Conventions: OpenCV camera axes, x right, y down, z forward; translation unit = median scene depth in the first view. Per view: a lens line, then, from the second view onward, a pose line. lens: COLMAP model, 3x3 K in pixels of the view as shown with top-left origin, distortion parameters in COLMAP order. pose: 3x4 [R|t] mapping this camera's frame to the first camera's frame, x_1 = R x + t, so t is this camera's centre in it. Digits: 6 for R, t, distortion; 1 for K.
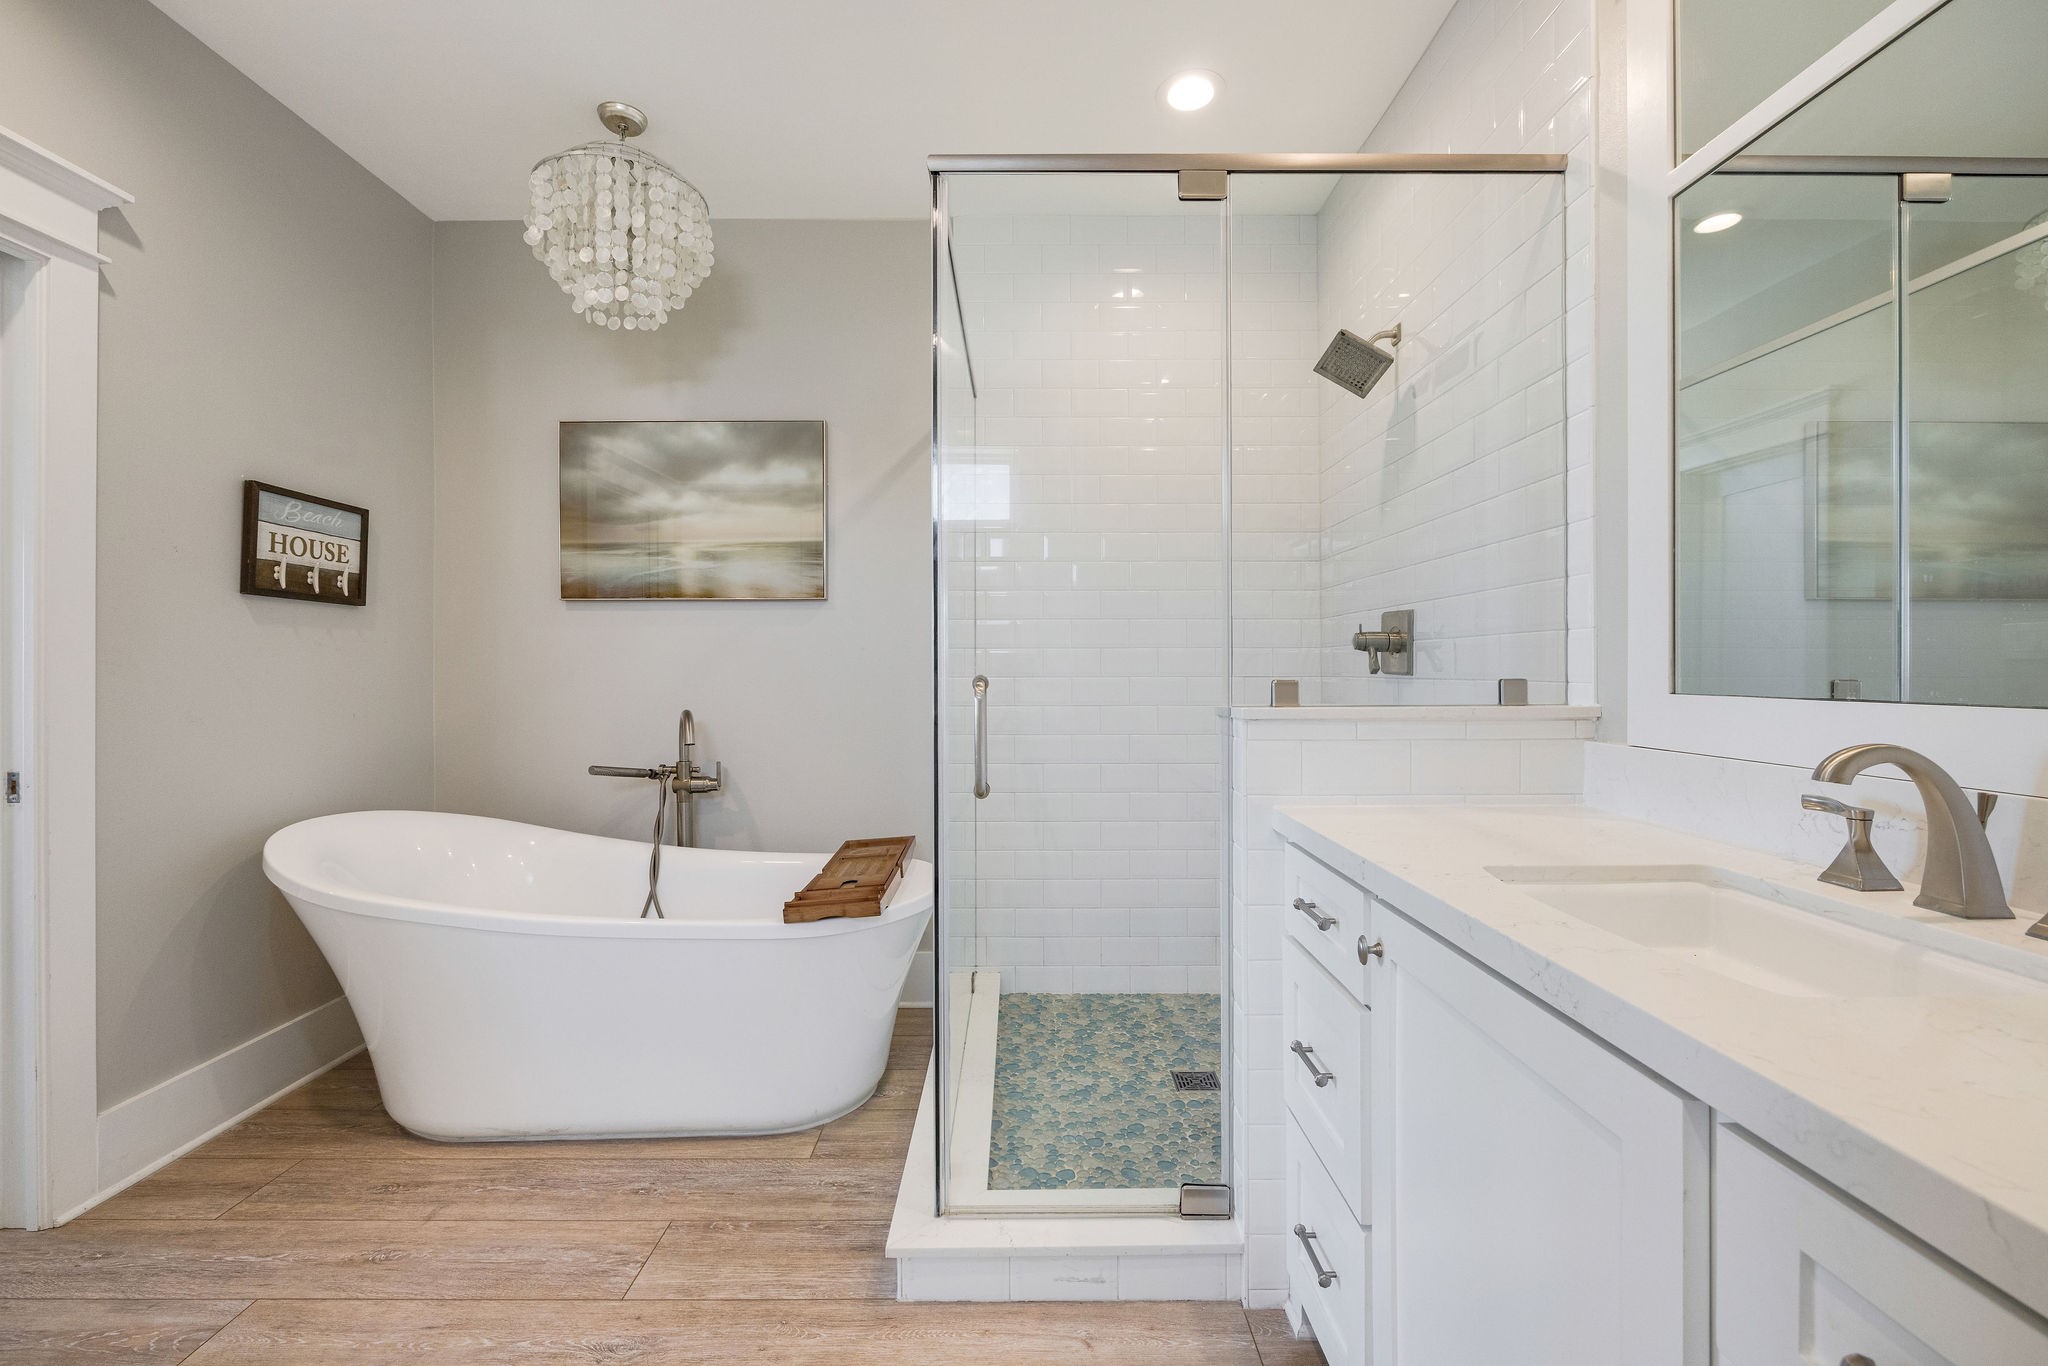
lens RADIAL K [[841.0, 0, 1022.5], [0, 841.0, 673.3], [0, 0, 1]] dist [-0.004162, 0.000391]
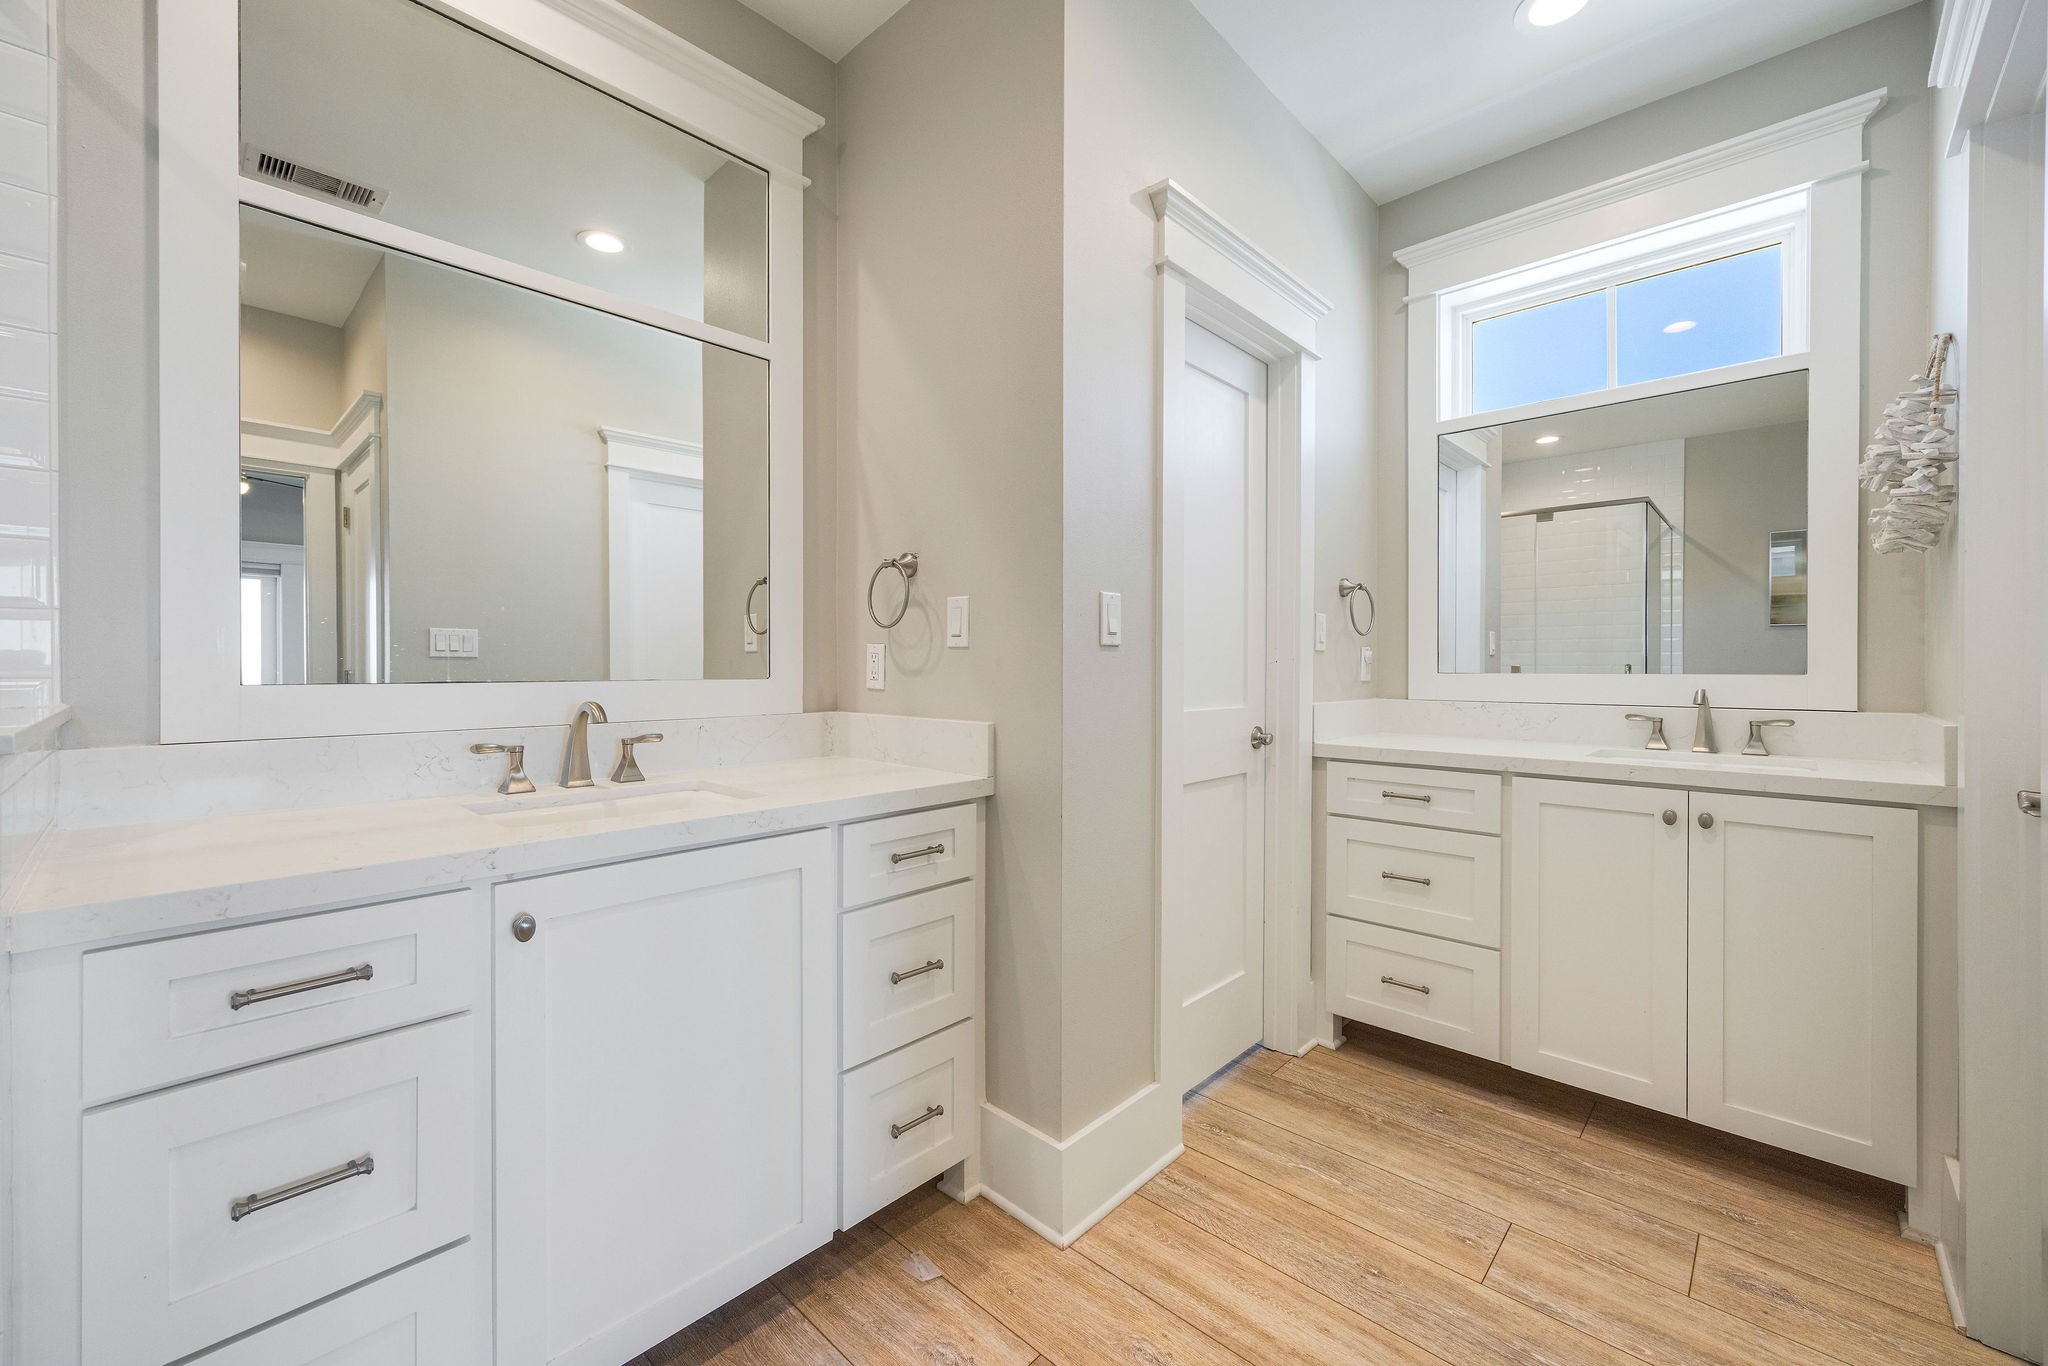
lens RADIAL K [[813.7, 0, 1007.9], [0, 813.7, 667.3], [0, 0, 1]] dist [-0.001698, 0.000632]
pose [[-0.725843, -0.002980, 0.687854, -0.272104], [0.001545, 0.999981, 0.005962, -0.000699], [-0.687858, 0.005390, -0.725825, 0.498516]]
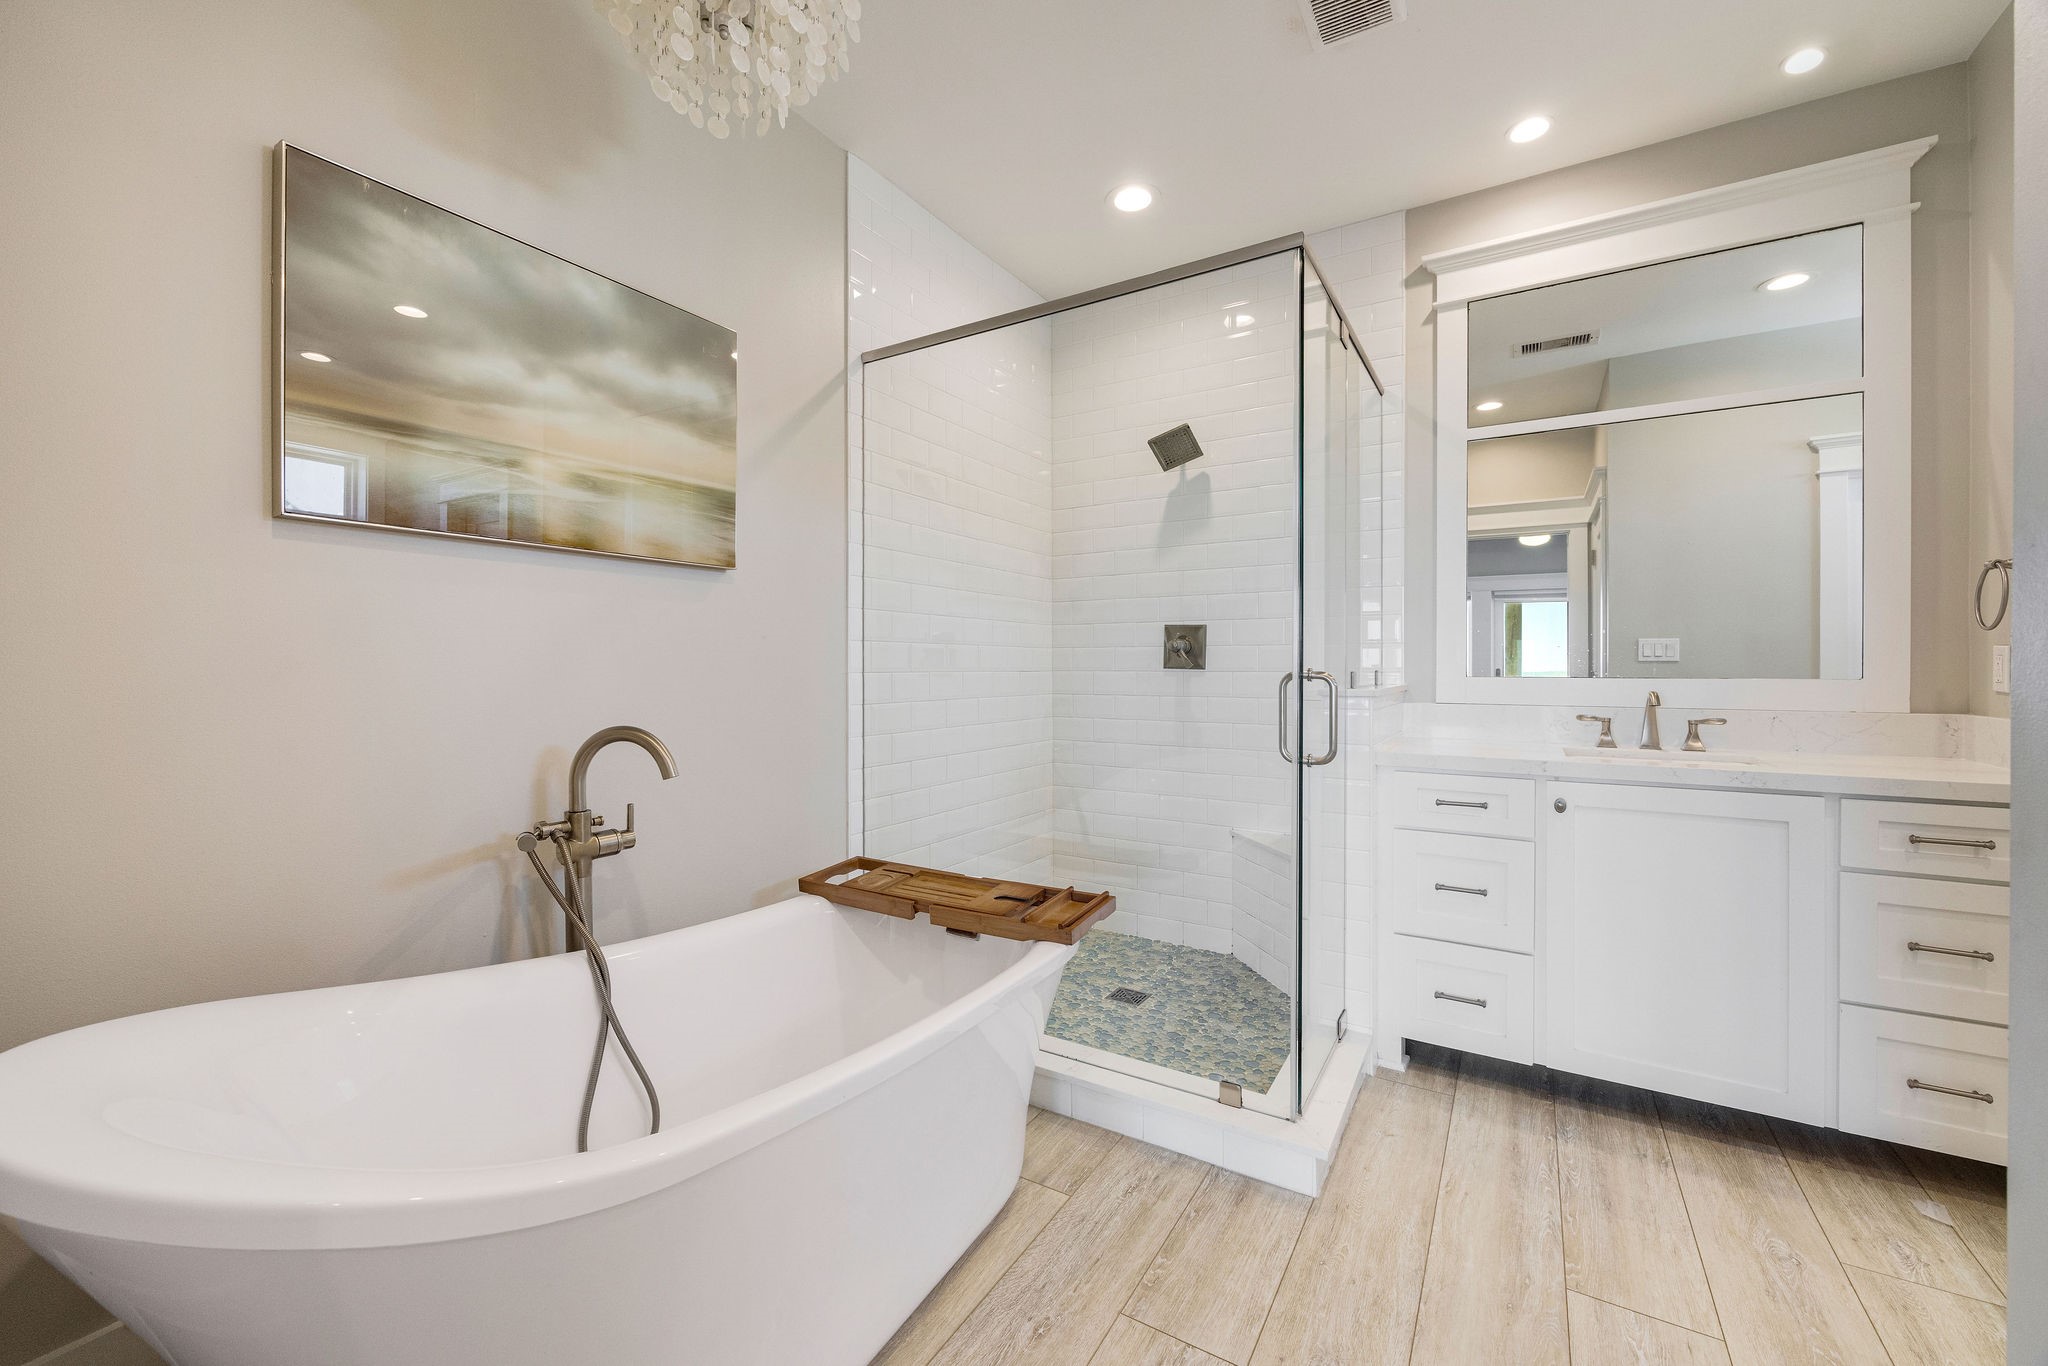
lens RADIAL K [[813.7, 0, 1016.8], [0, 813.7, 669.2], [0, 0, 1]] dist [-0.001698, 0.000632]
pose [[0.534712, -0.002623, 0.845030, -0.719411], [0.001837, 0.999996, 0.001941, -0.000226], [-0.845032, 0.000515, 0.534715, 0.399112]]
